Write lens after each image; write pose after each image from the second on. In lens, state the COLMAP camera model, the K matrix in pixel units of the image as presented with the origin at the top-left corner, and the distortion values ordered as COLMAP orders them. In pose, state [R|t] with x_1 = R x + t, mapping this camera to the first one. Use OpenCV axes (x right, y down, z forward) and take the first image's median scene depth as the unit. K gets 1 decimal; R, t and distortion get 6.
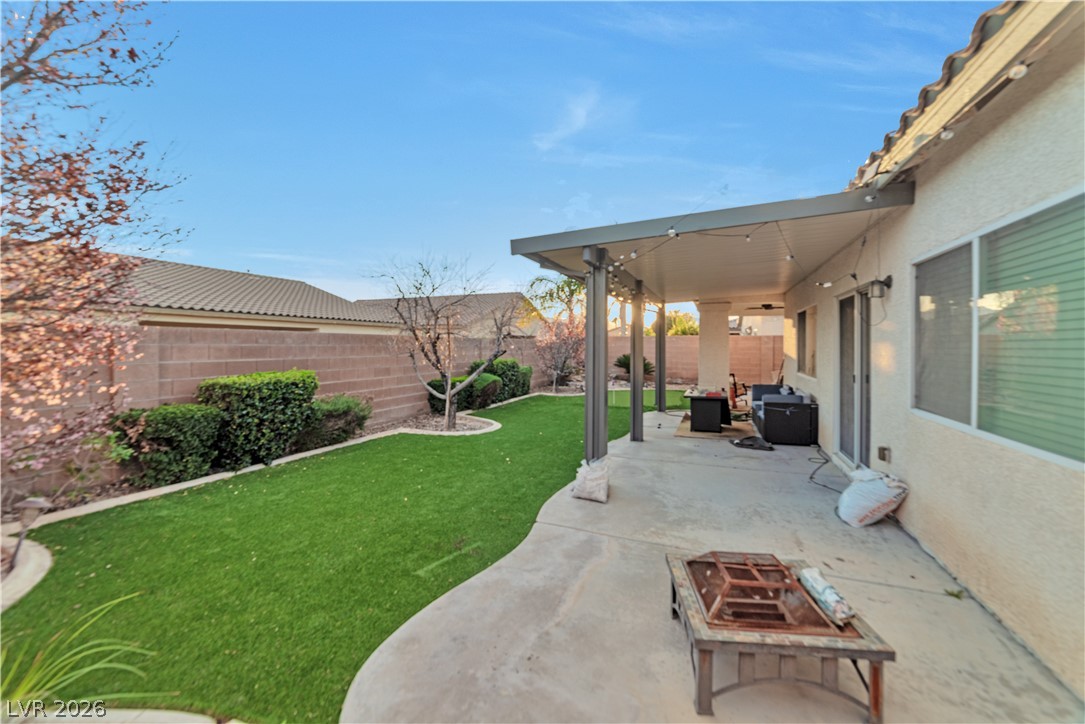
lens RADIAL K [[437.4, 0, 539.9], [0, 437.4, 355.6], [0, 0, 1]] dist [-0.026710, 0.004412]
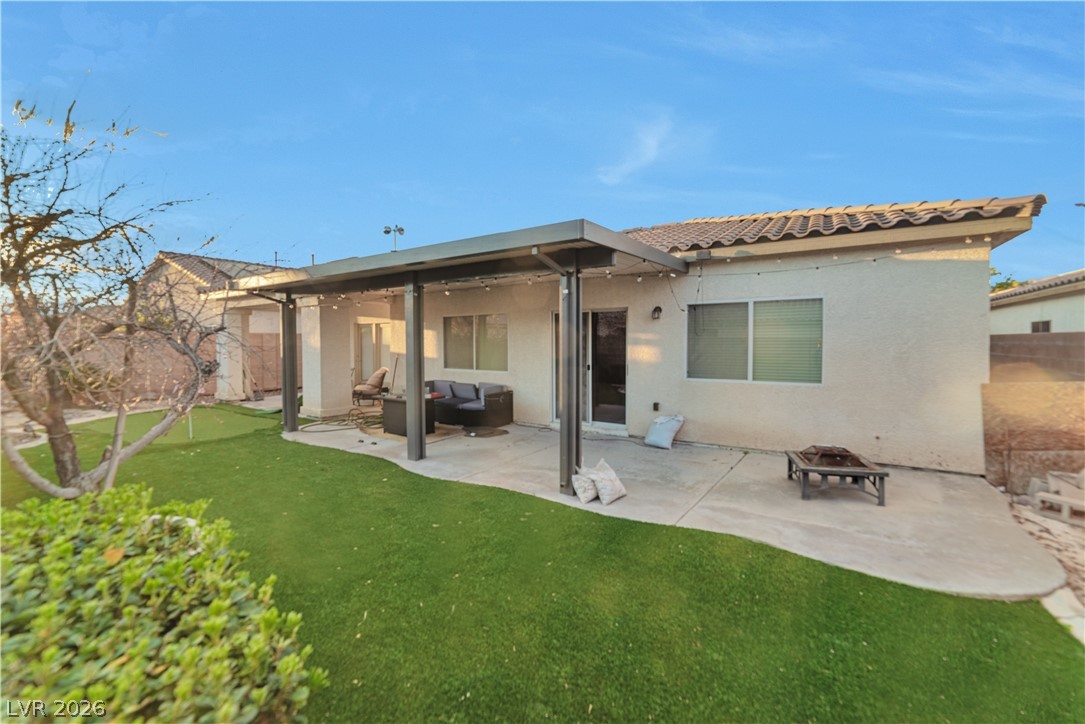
lens RADIAL K [[437.4, 0, 545.1], [0, 437.4, 353.4], [0, 0, 1]] dist [-0.026710, 0.004412]
pose [[0.169409, -0.024006, 0.985253, -1.180413], [0.025696, 0.999471, 0.019934, -0.045362], [-0.985211, 0.021940, 0.169936, 1.276508]]
